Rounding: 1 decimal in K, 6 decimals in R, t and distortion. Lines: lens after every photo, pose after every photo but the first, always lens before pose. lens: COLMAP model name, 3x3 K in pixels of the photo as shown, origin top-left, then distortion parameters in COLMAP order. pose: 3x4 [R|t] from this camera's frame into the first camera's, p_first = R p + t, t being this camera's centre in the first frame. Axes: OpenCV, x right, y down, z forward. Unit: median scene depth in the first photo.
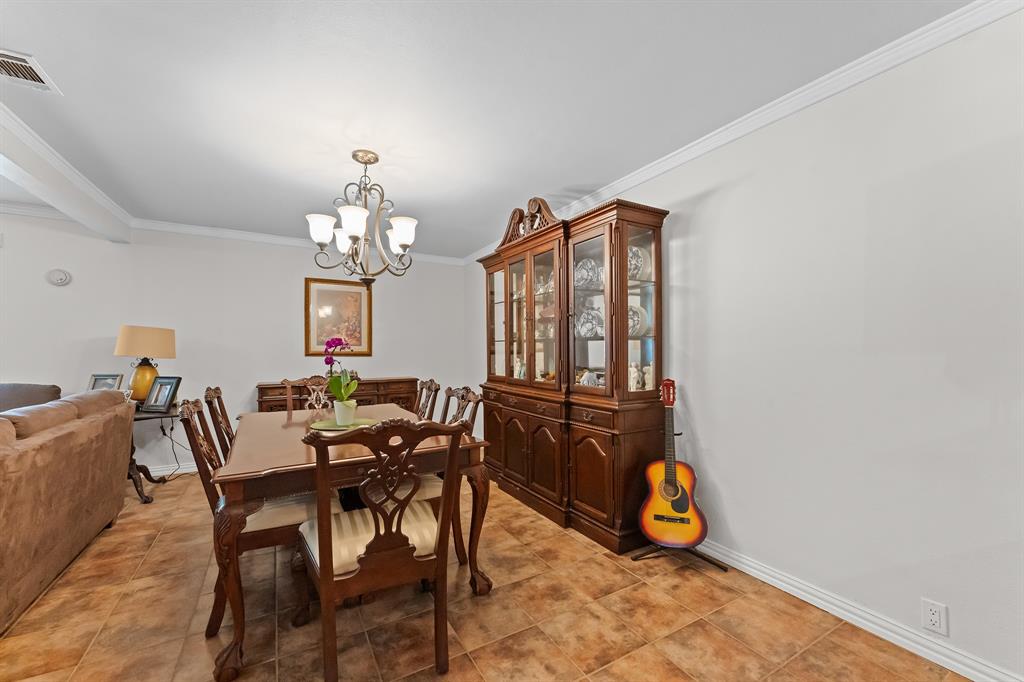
lens RADIAL K [[411.8, 0, 509.3], [0, 411.8, 354.7], [0, 0, 1]] dist [-0.001175, -0.000091]
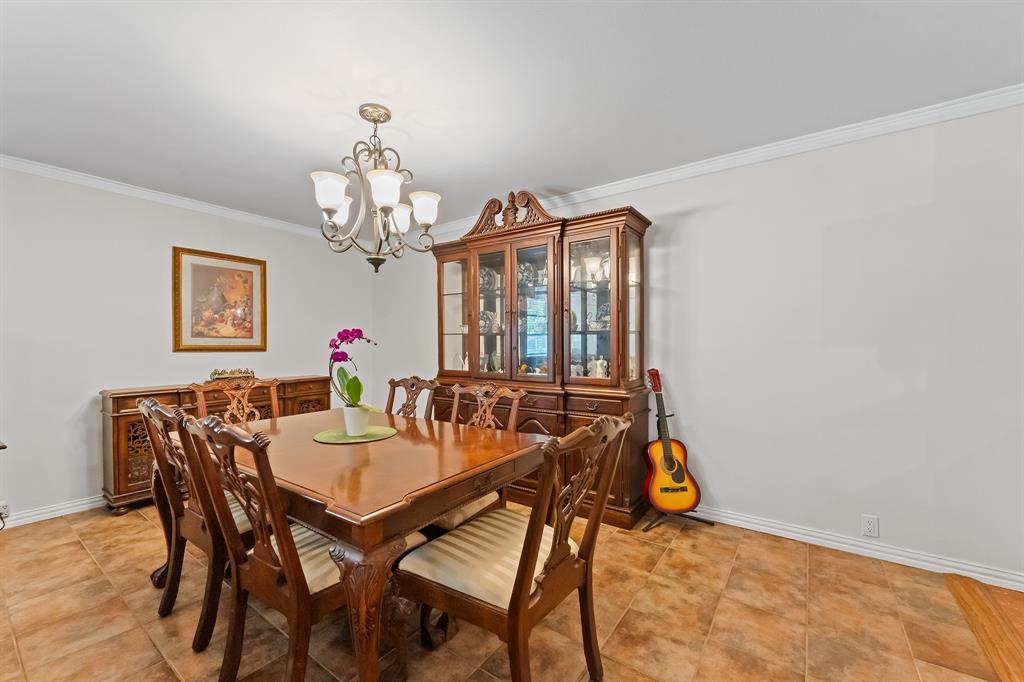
lens RADIAL K [[409.6, 0, 514.2], [0, 409.6, 345.3], [0, 0, 1]] dist [0.000057, -0.000222]
pose [[0.907985, -0.002021, 0.418997, -0.457569], [0.005390, 0.999962, -0.006856, -0.000090], [-0.418967, 0.008483, 0.907962, 0.129427]]
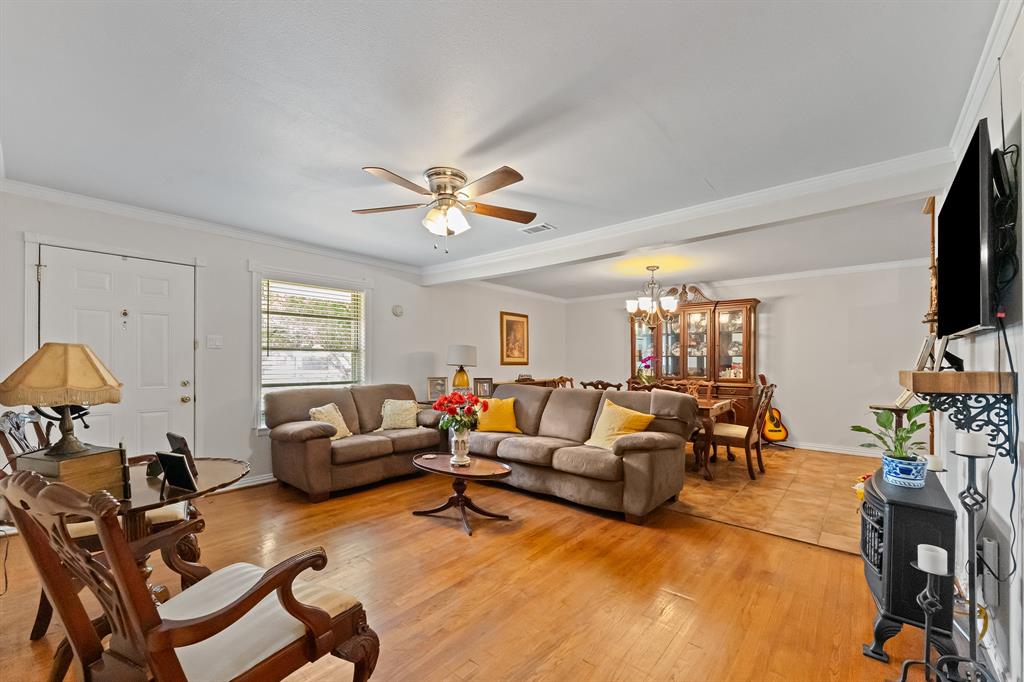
lens RADIAL K [[412.5, 0, 513.4], [0, 412.5, 361.0], [0, 0, 1]] dist [-0.000366, -0.000267]
pose [[0.941734, 0.001096, 0.336355, -1.756325], [0.001488, 0.999971, -0.007425, 0.000249], [-0.336354, 0.007492, 0.941706, -0.731553]]
